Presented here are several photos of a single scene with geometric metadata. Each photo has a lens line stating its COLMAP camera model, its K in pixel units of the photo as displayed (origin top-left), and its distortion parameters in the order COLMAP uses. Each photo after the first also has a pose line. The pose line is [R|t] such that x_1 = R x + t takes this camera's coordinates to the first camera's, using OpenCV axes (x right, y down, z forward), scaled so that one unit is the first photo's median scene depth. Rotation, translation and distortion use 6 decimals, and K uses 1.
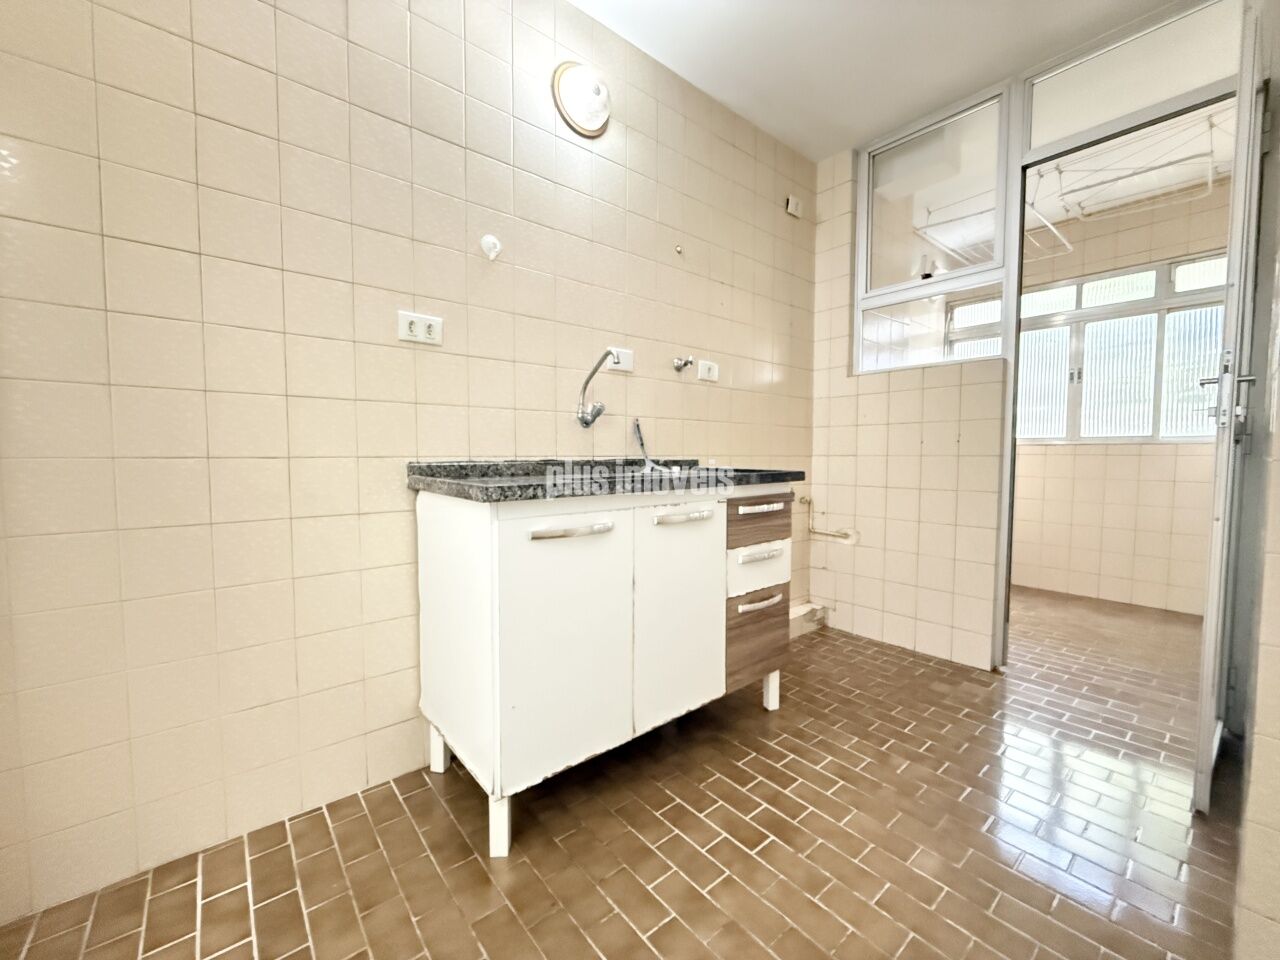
lens RADIAL K [[512.5, 0, 640.0], [0, 512.5, 480.0], [0, 0, 1]] dist [-0.002084, 0.000289]
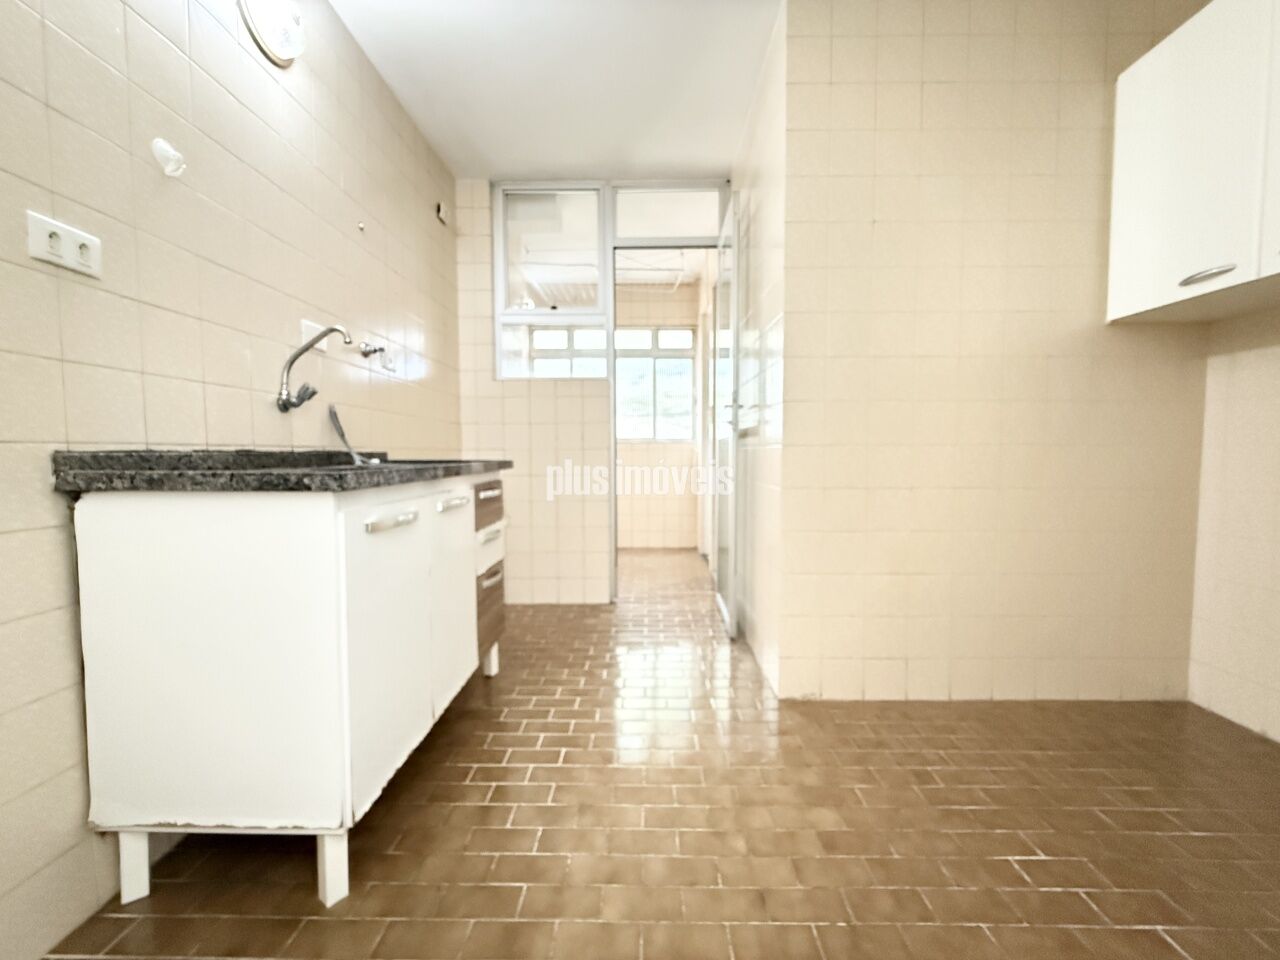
lens RADIAL K [[512.5, 0, 640.0], [0, 512.5, 480.0], [0, 0, 1]] dist [-0.002084, 0.000289]
pose [[0.655931, -0.043442, 0.753570, -0.393511], [0.043051, 0.998870, 0.020110, 0.017982], [-0.753592, 0.019252, 0.657061, 0.019638]]
